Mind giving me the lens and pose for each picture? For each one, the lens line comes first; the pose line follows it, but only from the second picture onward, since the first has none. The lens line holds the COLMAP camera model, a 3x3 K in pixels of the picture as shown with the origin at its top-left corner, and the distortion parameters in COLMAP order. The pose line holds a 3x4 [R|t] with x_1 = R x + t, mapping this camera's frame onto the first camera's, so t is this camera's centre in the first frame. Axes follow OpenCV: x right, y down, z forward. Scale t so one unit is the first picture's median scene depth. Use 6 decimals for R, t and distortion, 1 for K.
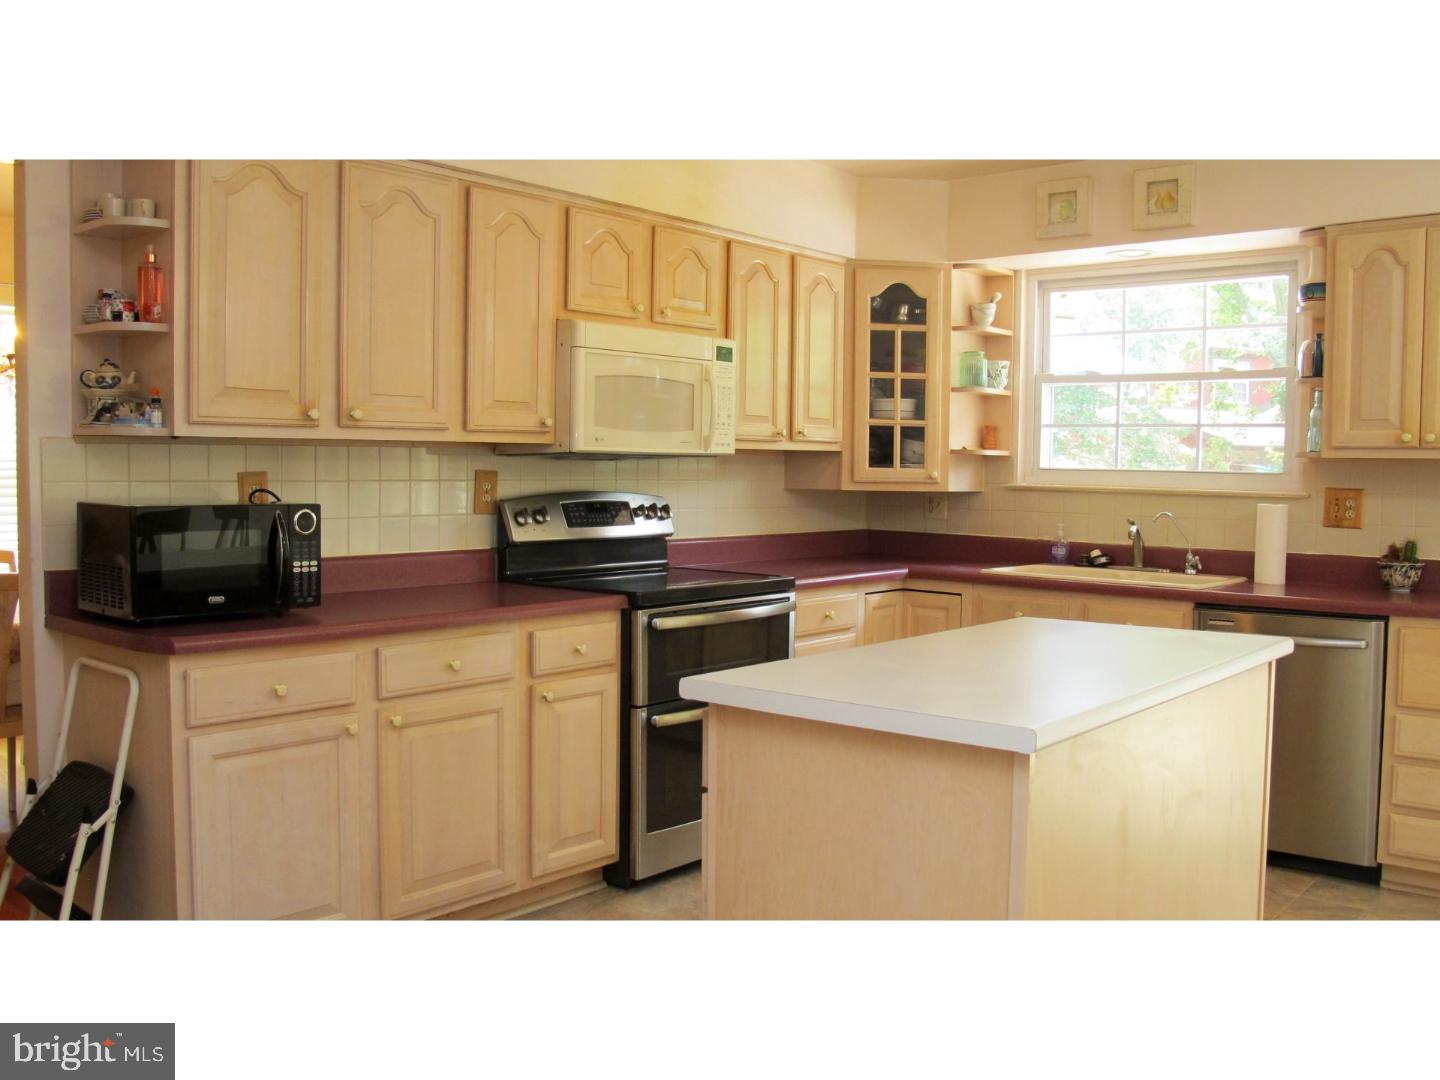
lens RADIAL K [[1235.9, 0, 723.5], [0, 1235.9, 520.8], [0, 0, 1]] dist [-0.133664, 0.084394]
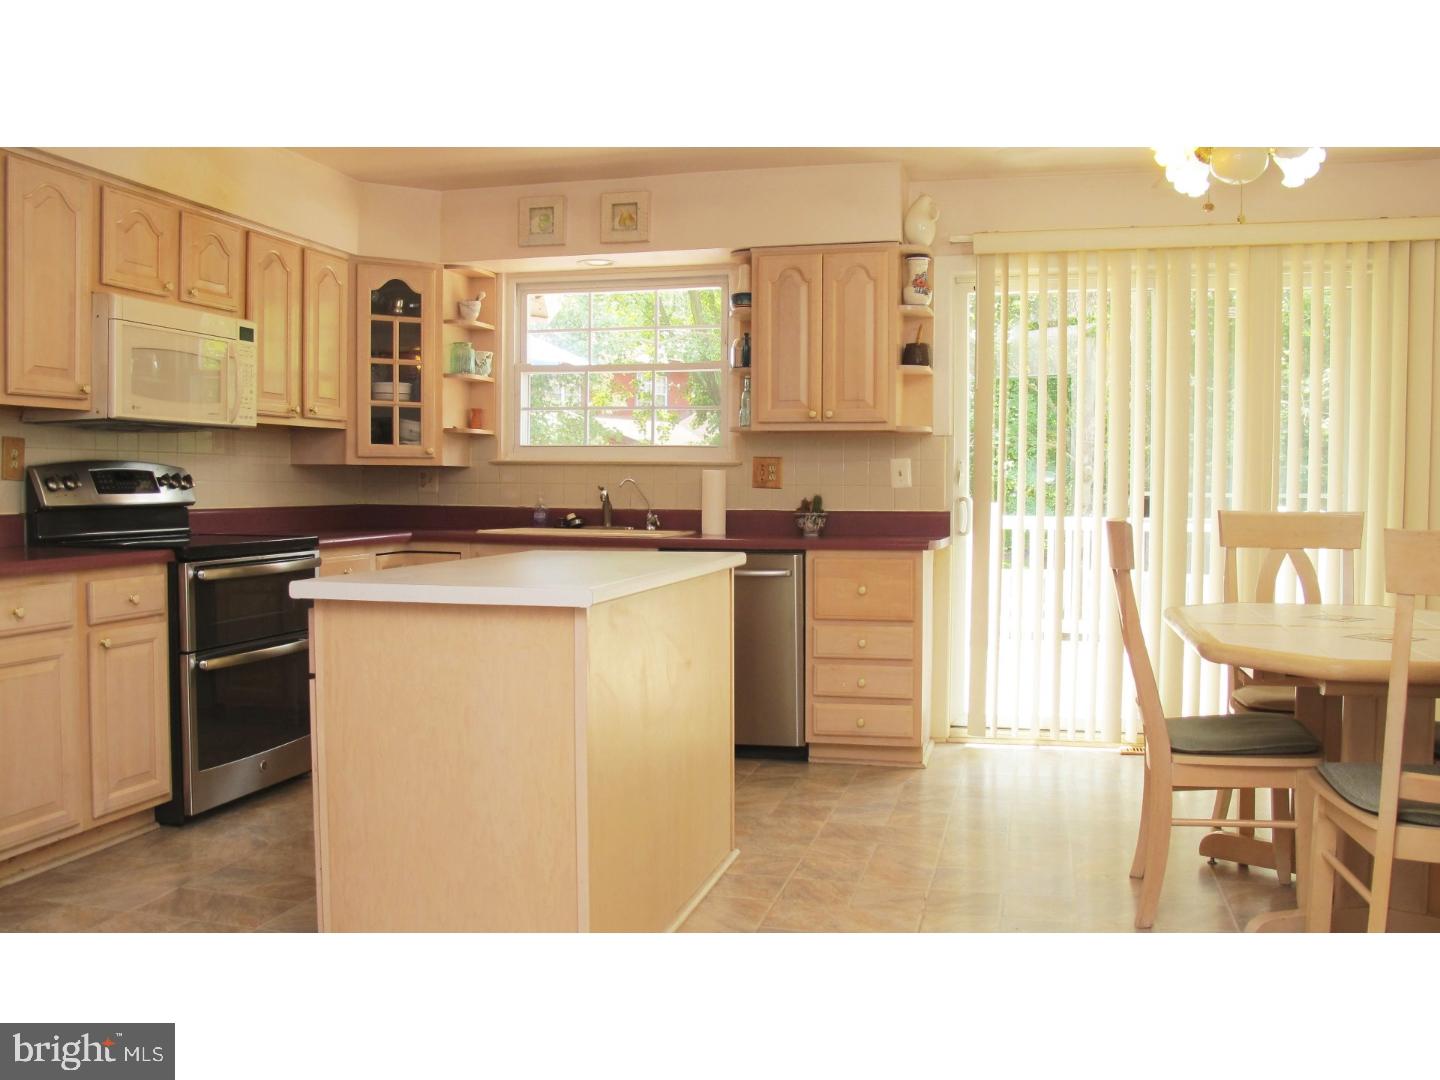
lens RADIAL K [[1235.9, 0, 723.5], [0, 1235.9, 520.8], [0, 0, 1]] dist [-0.133664, 0.084394]
pose [[0.894045, -0.020606, 0.447504, -0.102689], [0.028059, 0.999556, -0.010031, 0.050914], [-0.447098, 0.021525, 0.894226, -0.133903]]
